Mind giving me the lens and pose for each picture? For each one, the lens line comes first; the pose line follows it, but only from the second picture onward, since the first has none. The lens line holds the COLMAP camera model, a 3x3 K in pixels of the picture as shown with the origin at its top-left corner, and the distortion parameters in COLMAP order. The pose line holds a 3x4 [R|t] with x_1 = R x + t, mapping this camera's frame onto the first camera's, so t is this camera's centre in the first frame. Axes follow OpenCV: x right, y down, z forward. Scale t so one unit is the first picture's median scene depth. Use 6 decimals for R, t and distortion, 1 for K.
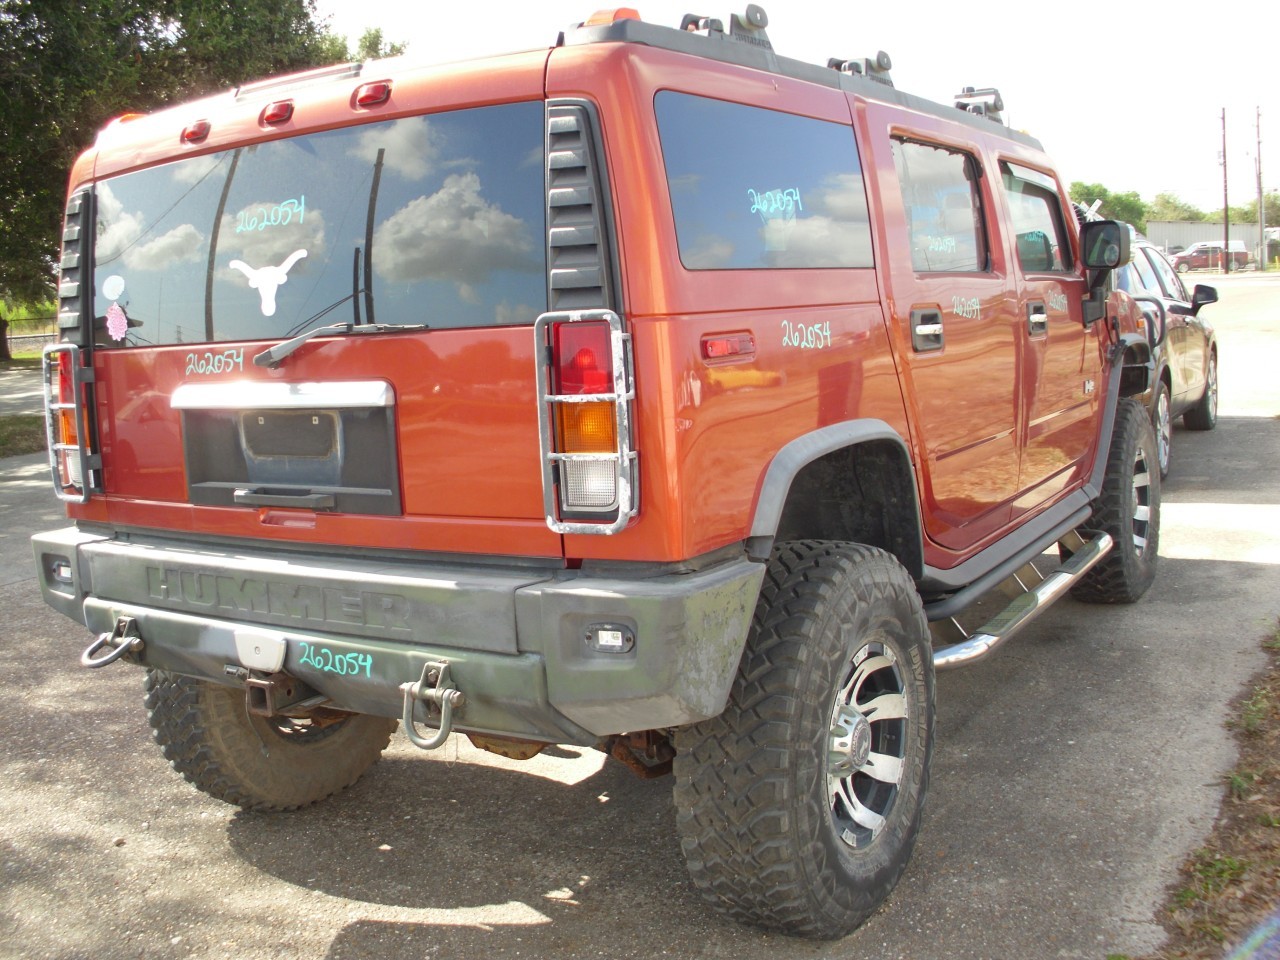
lens RADIAL K [[1324.7, 0, 640.0], [0, 1324.7, 480.0], [0, 0, 1]] dist [-0.208204, 0.239837]
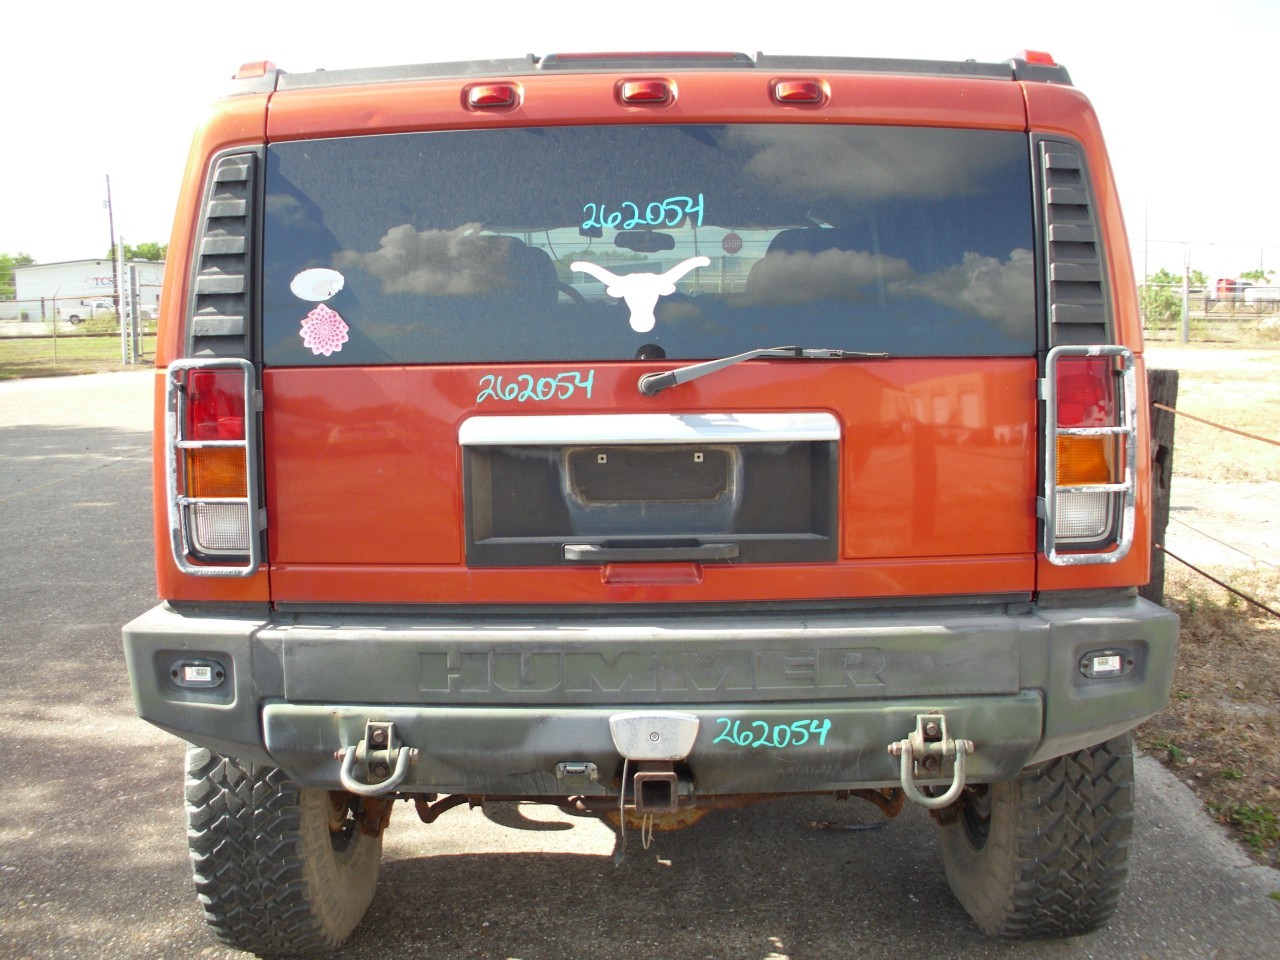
lens RADIAL K [[1324.7, 0, 640.0], [0, 1324.7, 480.0], [0, 0, 1]] dist [-0.208204, 0.239837]
pose [[0.840639, -0.021301, 0.541177, -0.756472], [0.039332, 0.998989, -0.021774, -0.013783], [-0.540166, 0.039590, 0.840627, 0.299483]]
